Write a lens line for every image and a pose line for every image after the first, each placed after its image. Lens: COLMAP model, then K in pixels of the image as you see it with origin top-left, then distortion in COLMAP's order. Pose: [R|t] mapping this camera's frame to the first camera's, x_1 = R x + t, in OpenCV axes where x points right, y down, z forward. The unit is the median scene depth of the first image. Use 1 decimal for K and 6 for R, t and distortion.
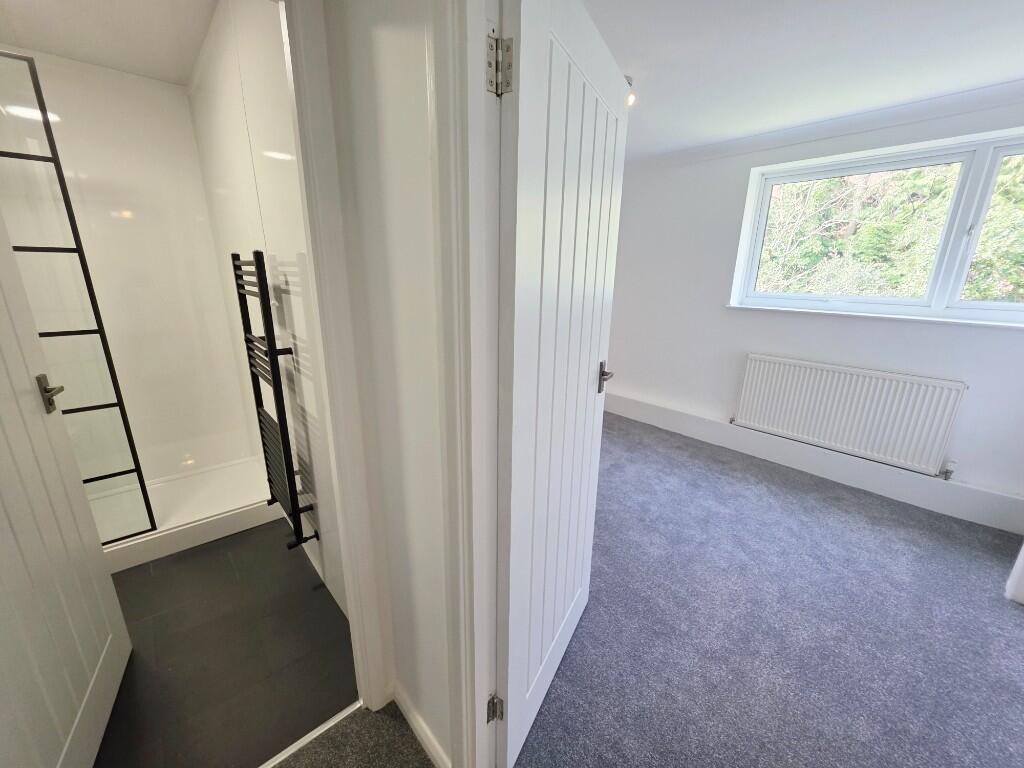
lens RADIAL K [[421.7, 0, 510.6], [0, 421.7, 389.2], [0, 0, 1]] dist [-0.001768, 0.002755]
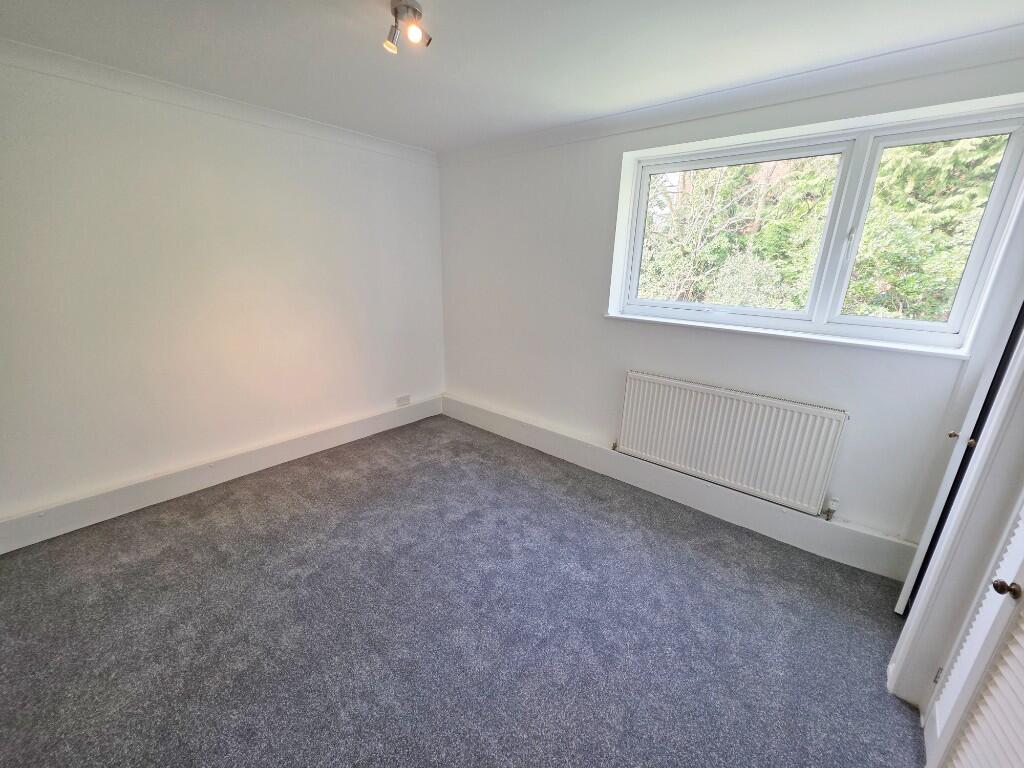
lens RADIAL K [[411.1, 0, 513.8], [0, 411.1, 391.2], [0, 0, 1]] dist [-0.000011, 0.000135]
pose [[0.990787, -0.034768, 0.130888, 0.221516], [0.030600, 0.998963, 0.033725, -0.080579], [-0.131925, -0.029409, 0.990823, 0.194710]]
